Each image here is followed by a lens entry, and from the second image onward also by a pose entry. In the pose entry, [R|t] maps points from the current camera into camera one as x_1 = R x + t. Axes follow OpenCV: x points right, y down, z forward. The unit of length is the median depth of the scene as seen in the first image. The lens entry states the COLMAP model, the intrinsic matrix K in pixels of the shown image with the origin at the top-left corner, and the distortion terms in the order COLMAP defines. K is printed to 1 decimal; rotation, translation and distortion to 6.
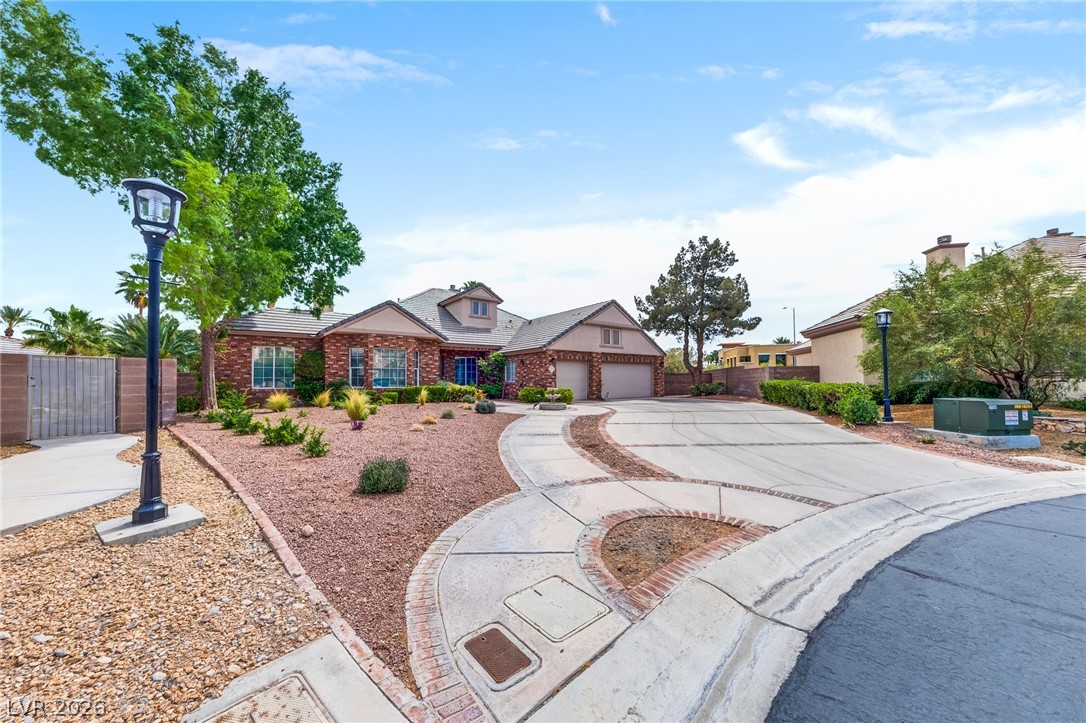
lens RADIAL K [[395.2, 0, 546.4], [0, 395.2, 377.1], [0, 0, 1]] dist [-0.002351, -0.000749]
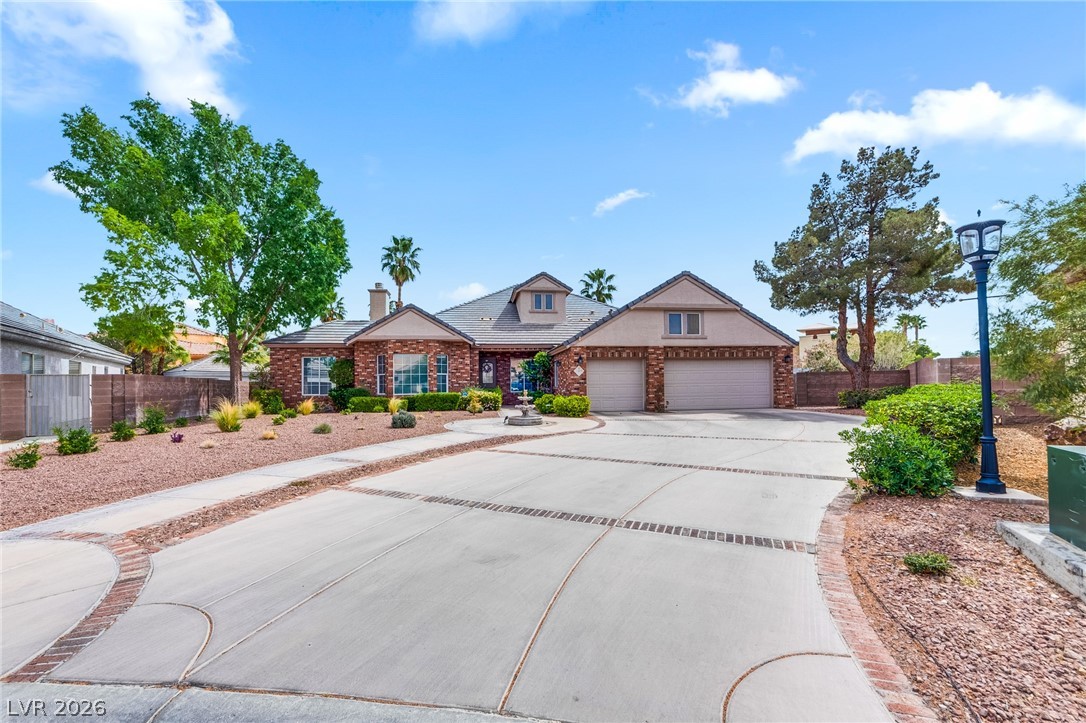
lens RADIAL K [[439.8, 0, 538.9], [0, 439.8, 374.9], [0, 0, 1]] dist [0.011736, -0.003867]
pose [[0.870046, -0.016550, -0.492693, 0.336357], [0.014181, 0.999863, -0.008544, -0.005766], [0.492767, 0.000446, 0.870161, 0.178238]]
